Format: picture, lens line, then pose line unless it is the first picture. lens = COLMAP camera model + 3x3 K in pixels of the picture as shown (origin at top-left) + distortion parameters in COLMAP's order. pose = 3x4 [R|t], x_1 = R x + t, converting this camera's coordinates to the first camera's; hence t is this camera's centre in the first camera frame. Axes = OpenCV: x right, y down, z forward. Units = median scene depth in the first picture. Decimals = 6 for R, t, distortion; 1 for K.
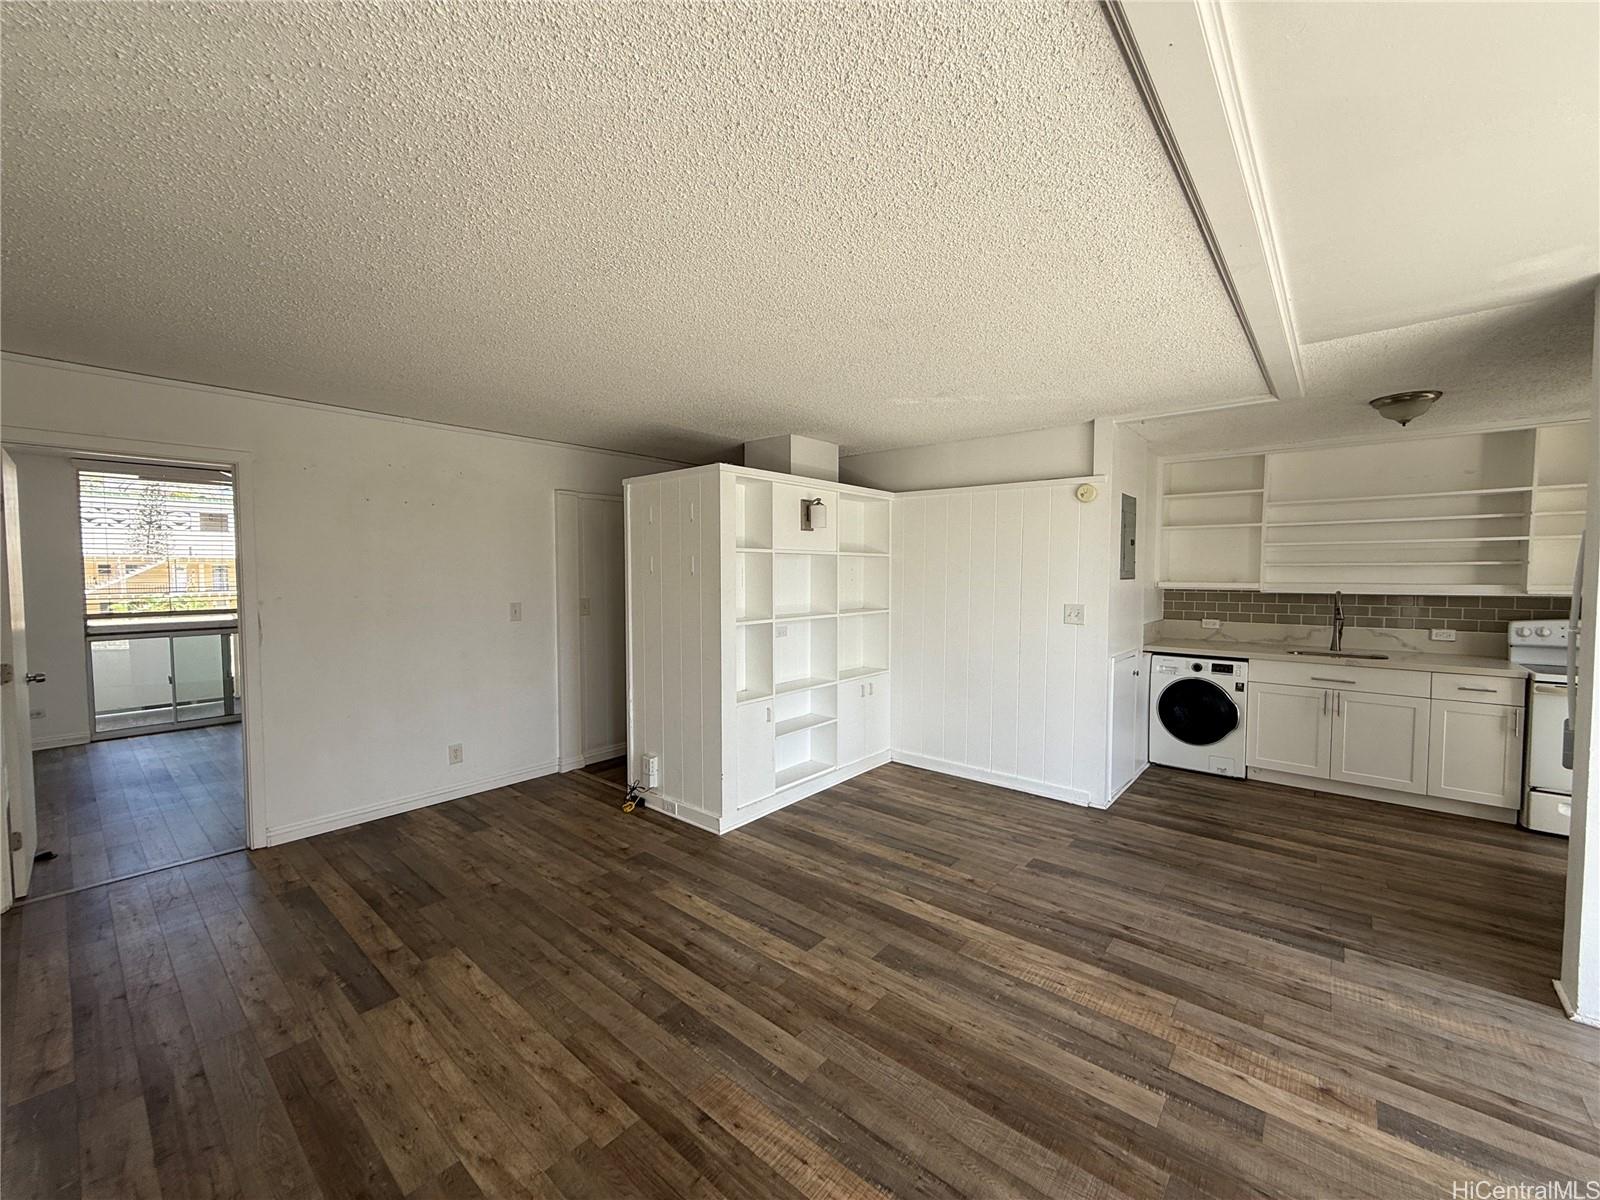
lens RADIAL K [[639.9, 0, 796.5], [0, 639.9, 598.3], [0, 0, 1]] dist [-0.000034, 0.000317]
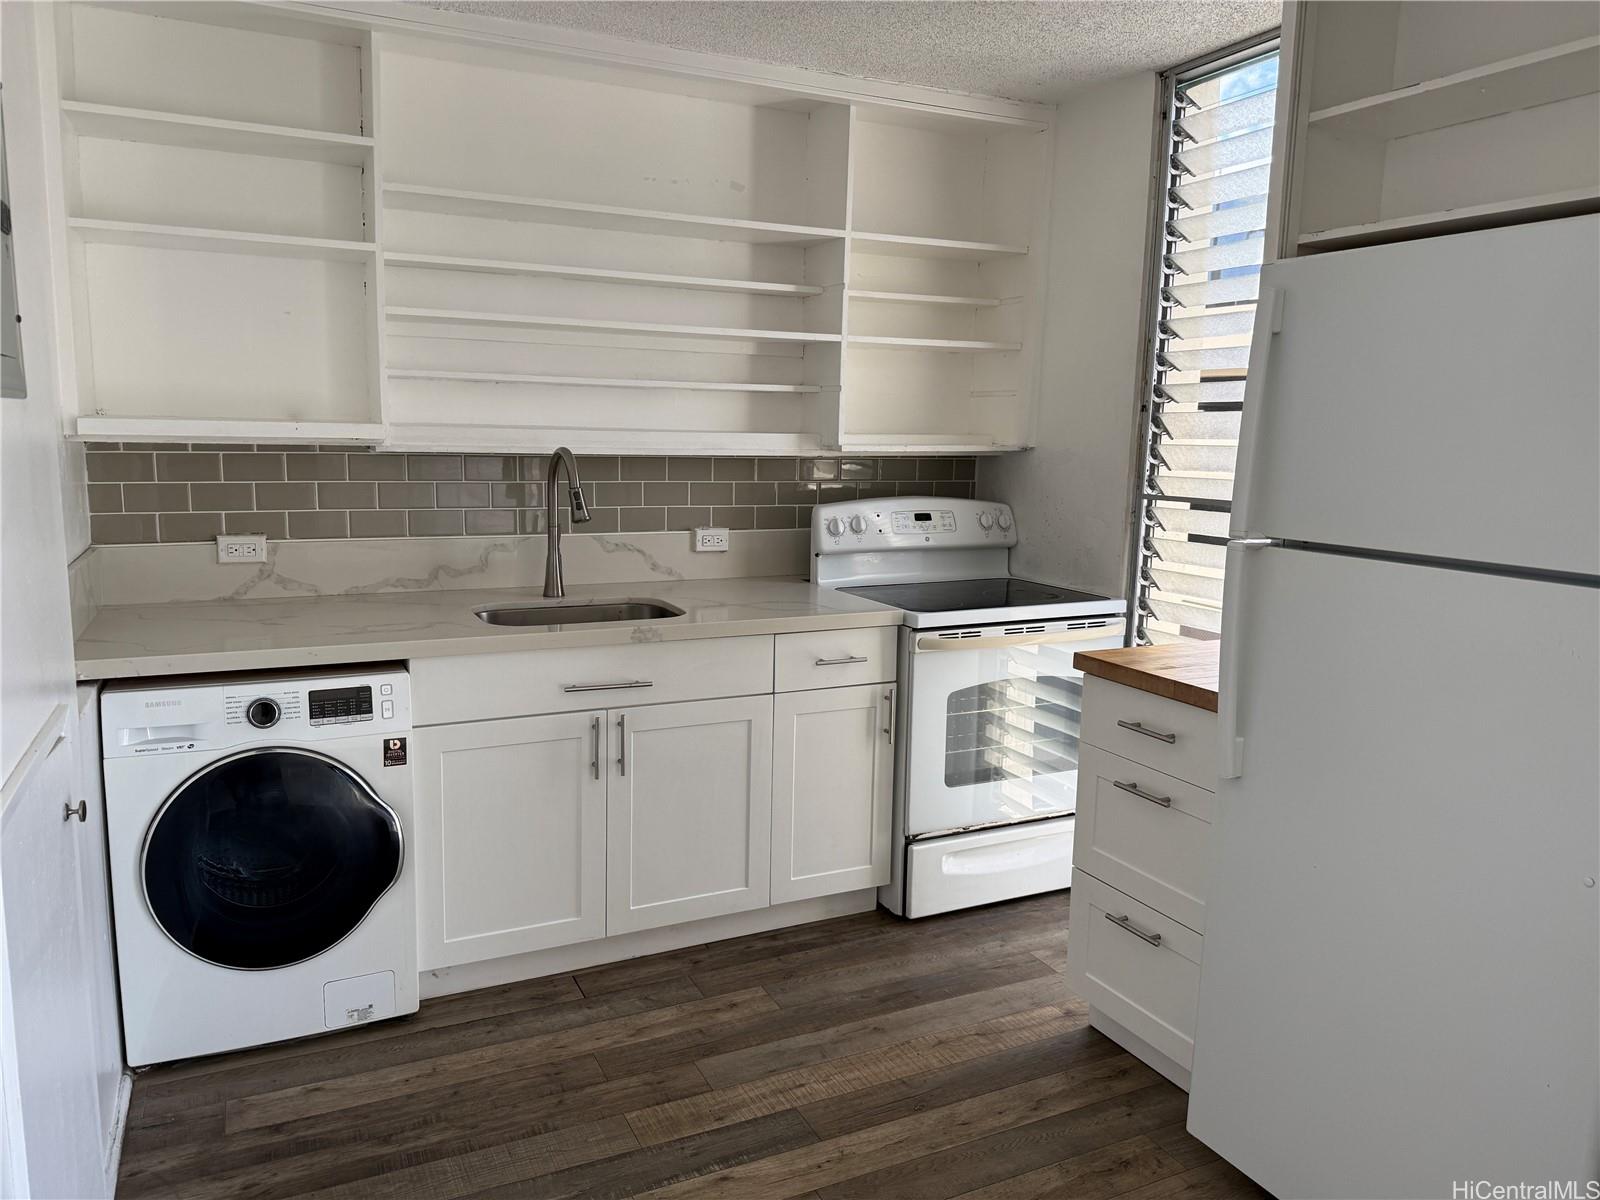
lens RADIAL K [[1120.8, 0, 797.6], [0, 1120.8, 601.8], [0, 0, 1]] dist [0.120669, -0.217933]
pose [[0.403057, -0.131043, 0.905744, 0.337631], [0.019902, 0.990716, 0.134481, -0.009251], [-0.914958, -0.036177, 0.401924, 0.739054]]
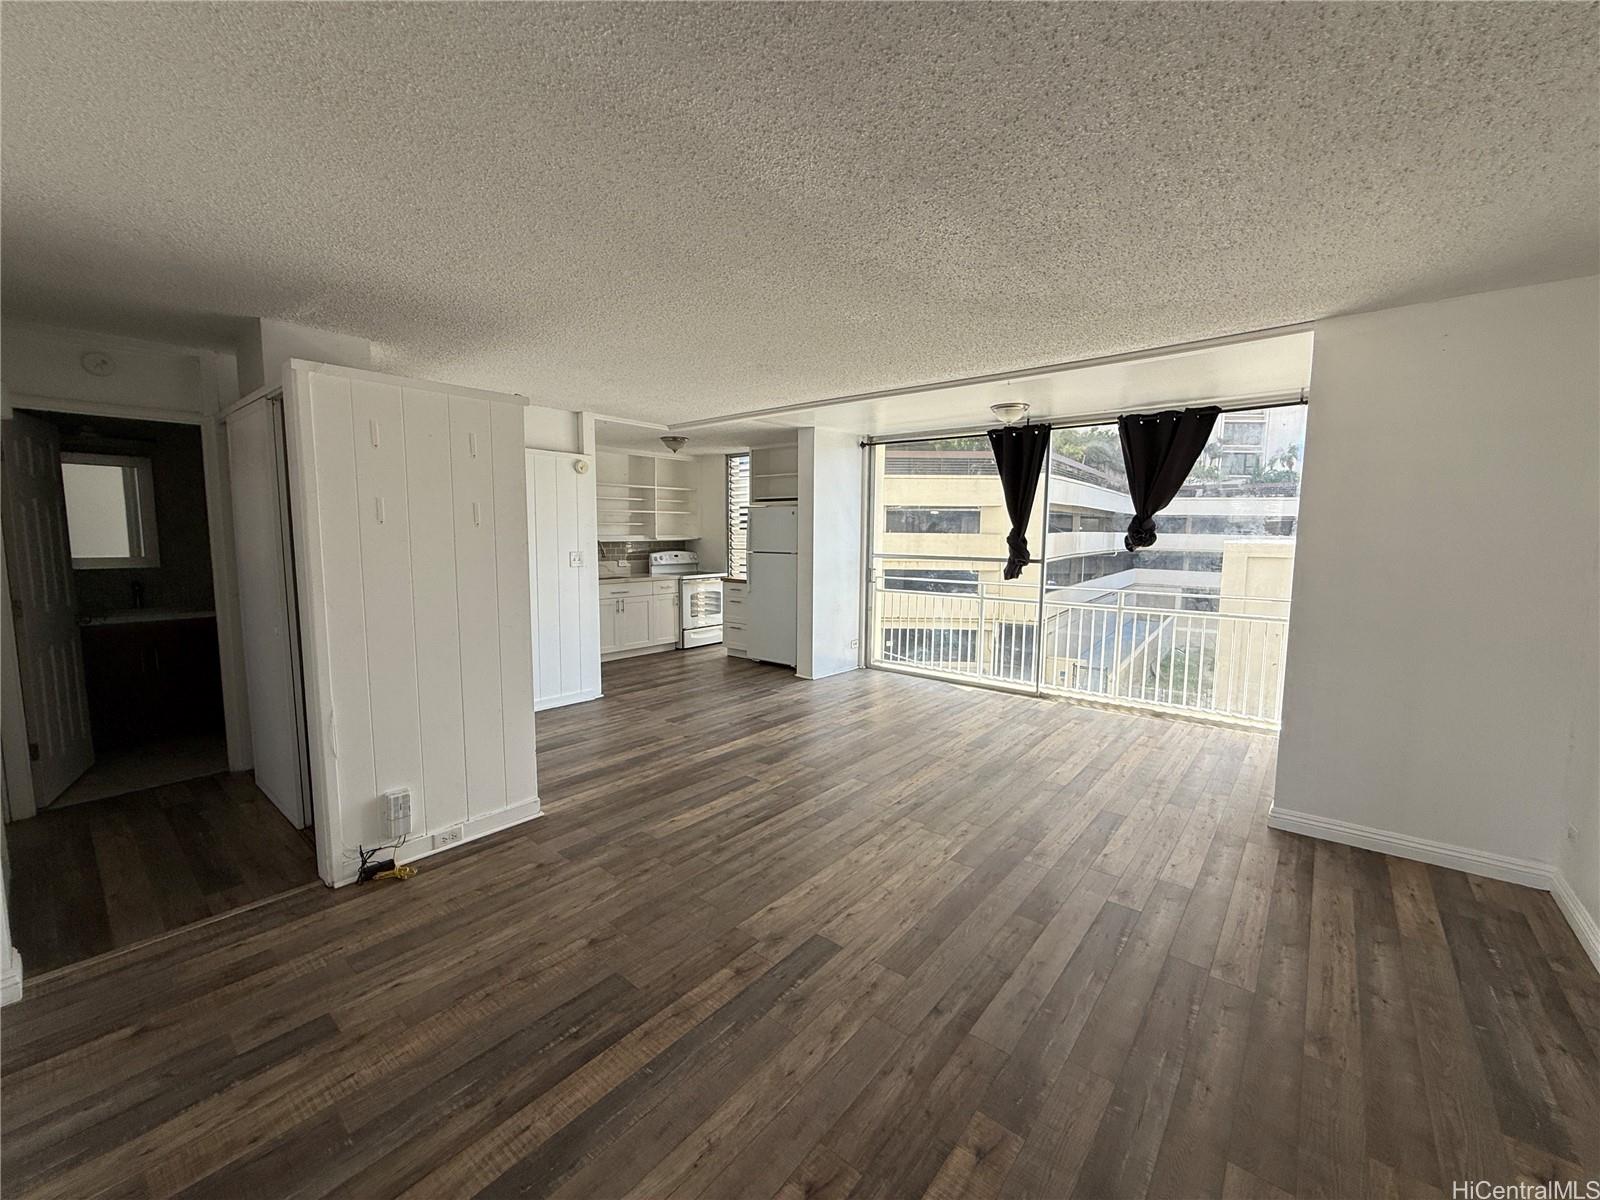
lens RADIAL K [[639.9, 0, 796.5], [0, 639.9, 598.3], [0, 0, 1]] dist [-0.000034, 0.000317]
pose [[-0.011610, -0.102623, 0.994653, -0.999852], [0.037458, 0.993977, 0.102991, -0.015509], [-0.999231, 0.038453, -0.007696, 0.639596]]
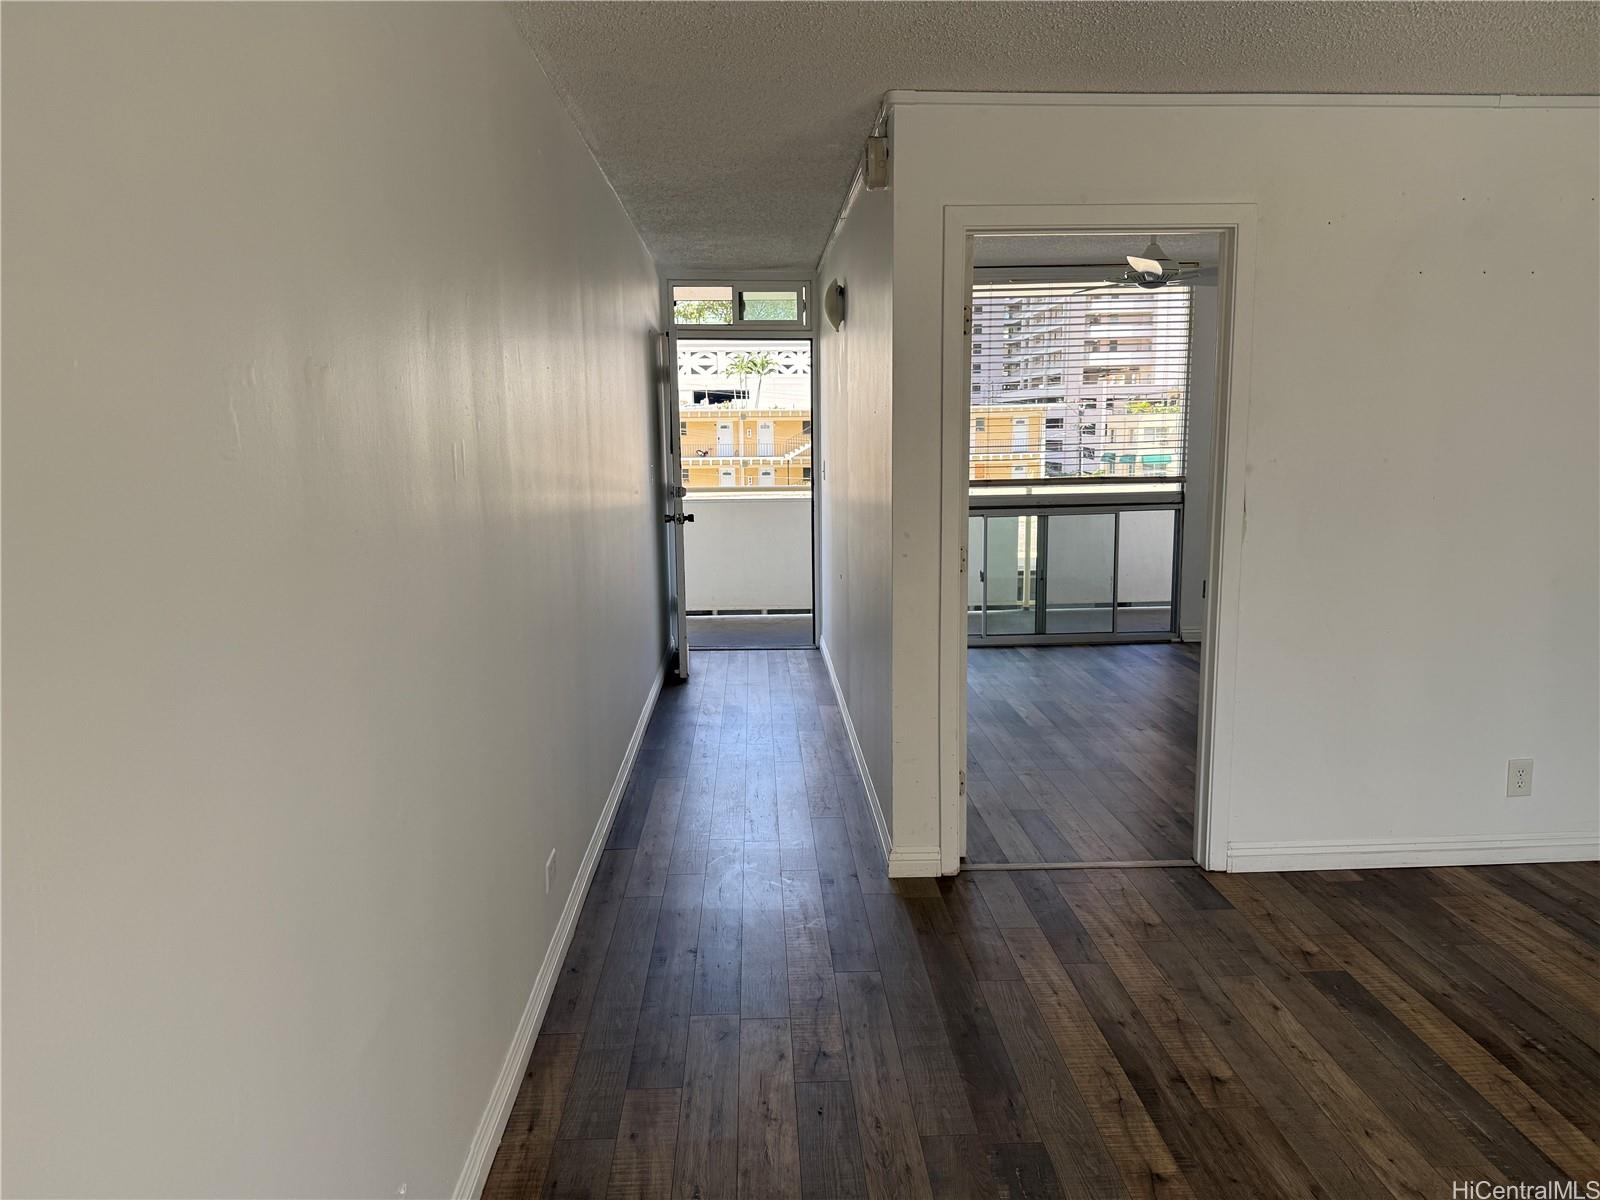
lens RADIAL K [[1138.3, 0, 800.0], [0, 1138.3, 600.0], [0, 0, 1]] dist [0.030426, -0.051870]
pose [[0.682592, 0.105328, -0.723170, -0.335181], [-0.023795, 0.992238, 0.122057, 0.008889], [0.730412, -0.066107, 0.679800, -0.017535]]
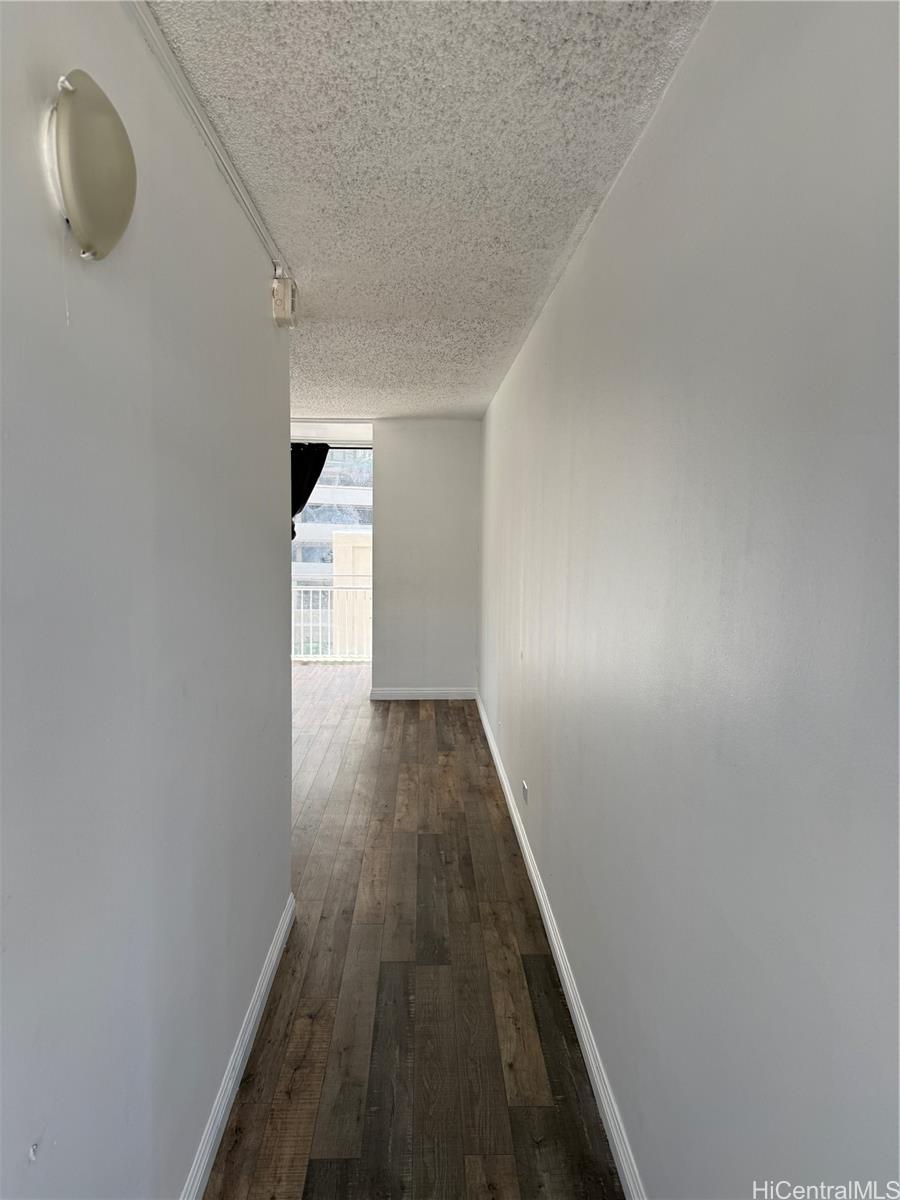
lens RADIAL K [[840.6, 0, 450.0], [0, 840.6, 600.0], [0, 0, 1]] dist [0.120669, -0.217933]
pose [[-0.674976, -0.074503, 0.734069, -1.783170], [0.018973, 0.992808, 0.118208, -0.066983], [-0.737596, 0.093715, -0.668708, 1.201712]]
